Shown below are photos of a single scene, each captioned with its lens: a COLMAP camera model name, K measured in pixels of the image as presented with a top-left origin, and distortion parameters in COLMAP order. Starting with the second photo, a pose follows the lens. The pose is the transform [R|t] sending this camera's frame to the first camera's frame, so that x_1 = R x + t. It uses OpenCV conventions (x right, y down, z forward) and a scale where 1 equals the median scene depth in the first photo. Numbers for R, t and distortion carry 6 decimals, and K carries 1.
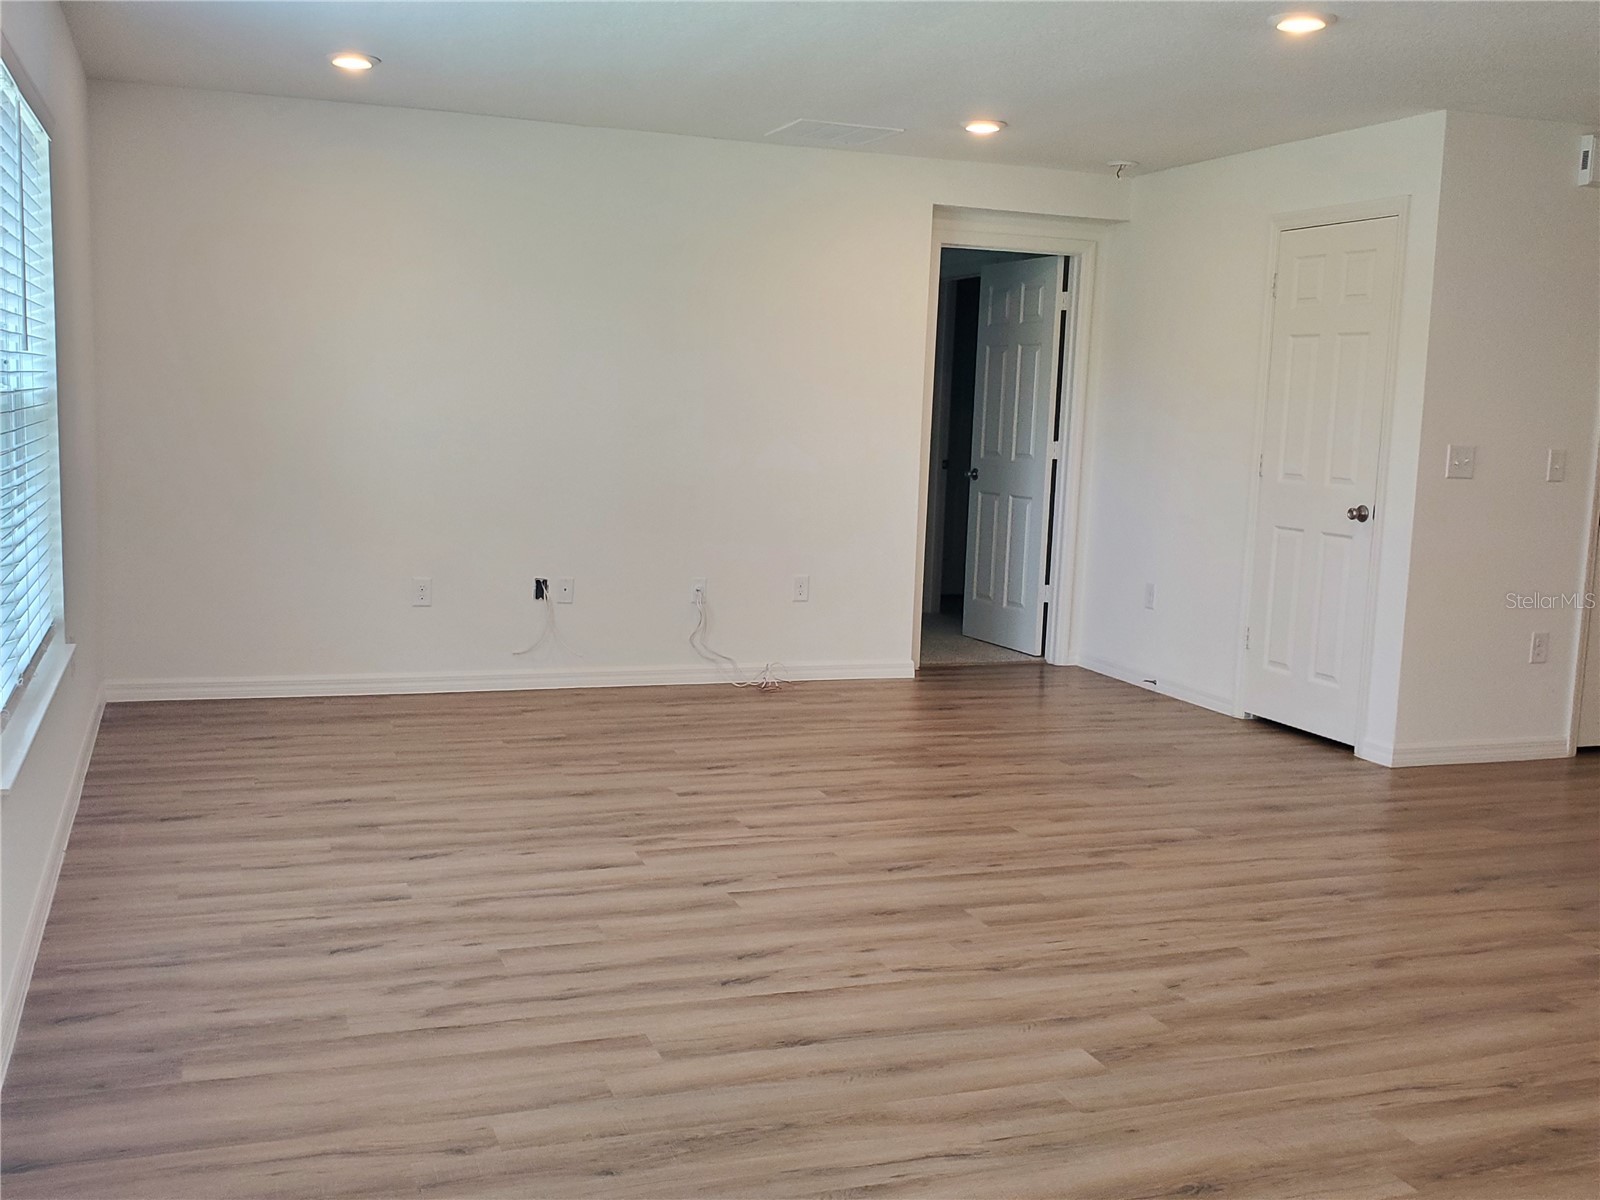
lens RADIAL K [[1571.7, 0, 800.0], [0, 1571.7, 600.0], [0, 0, 1]] dist [0.010902, 0.004597]
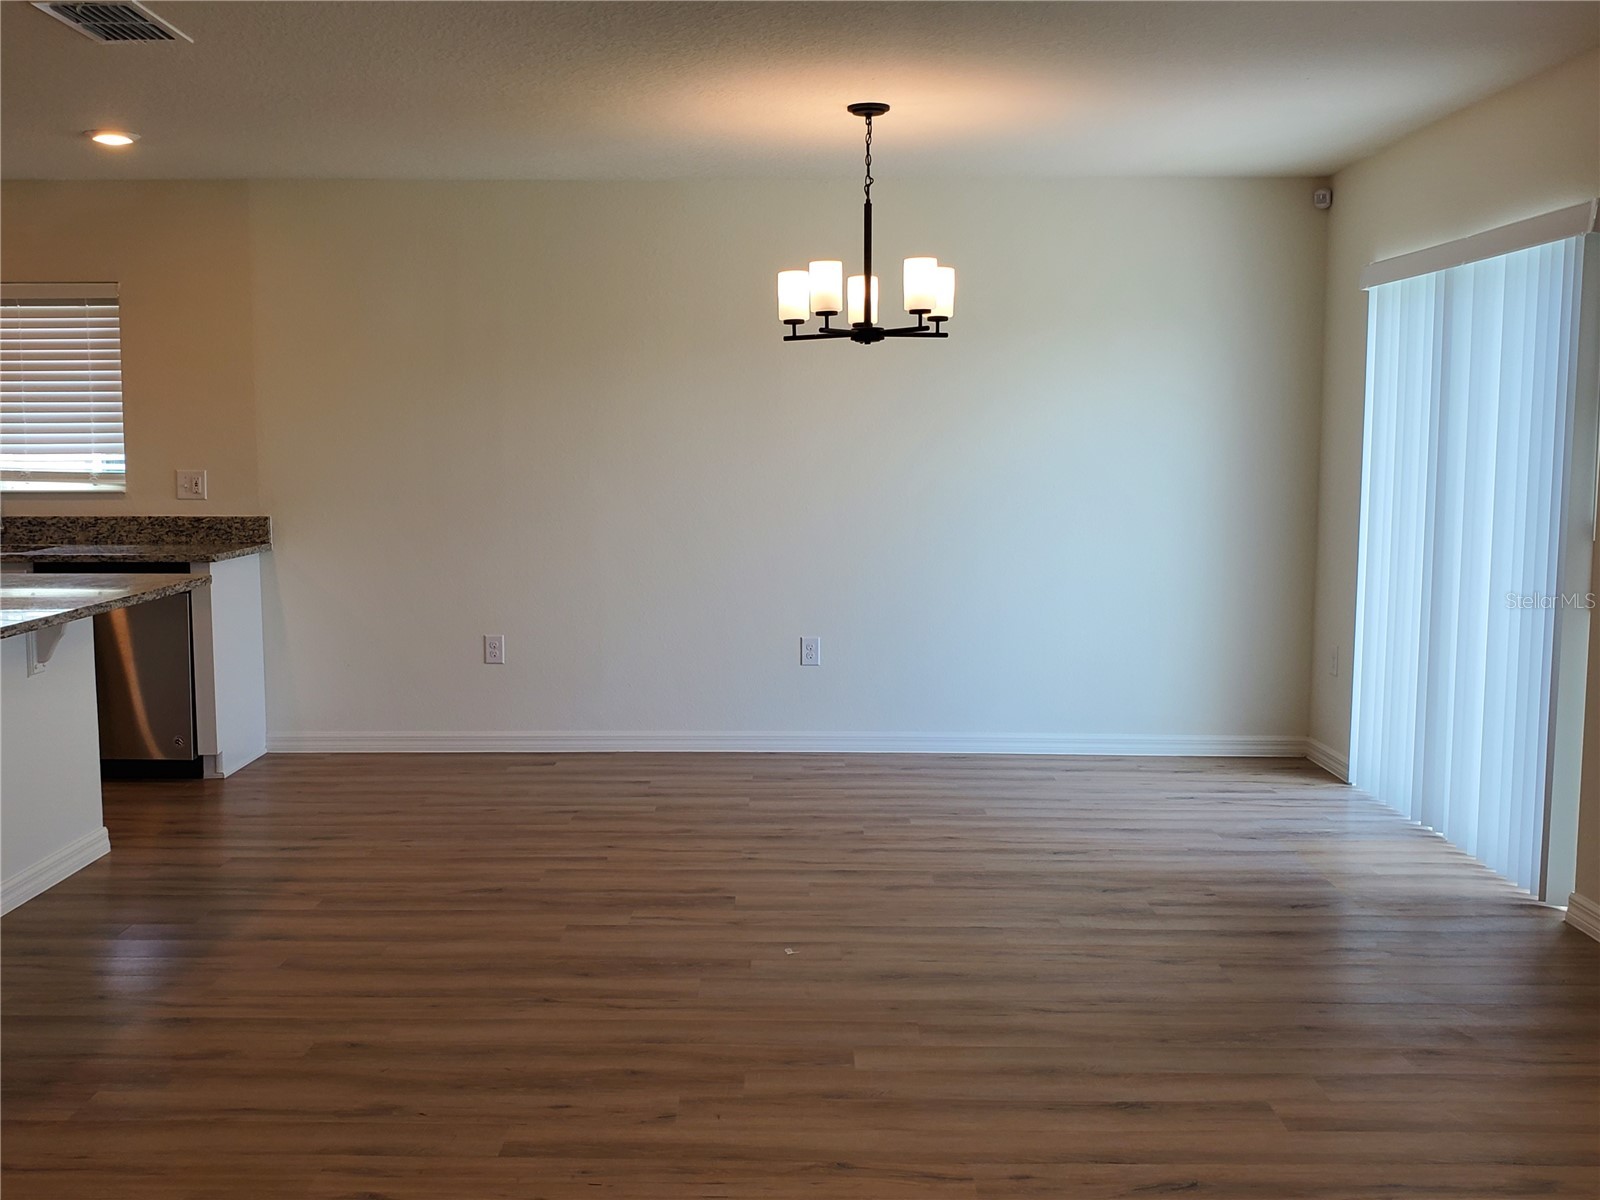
lens RADIAL K [[1571.7, 0, 800.0], [0, 1571.7, 600.0], [0, 0, 1]] dist [0.010902, 0.004597]
pose [[-0.934638, -0.069124, 0.348817, -0.132585], [0.014830, 0.972495, 0.232453, -0.266087], [-0.355291, 0.222432, -0.907906, 1.909709]]
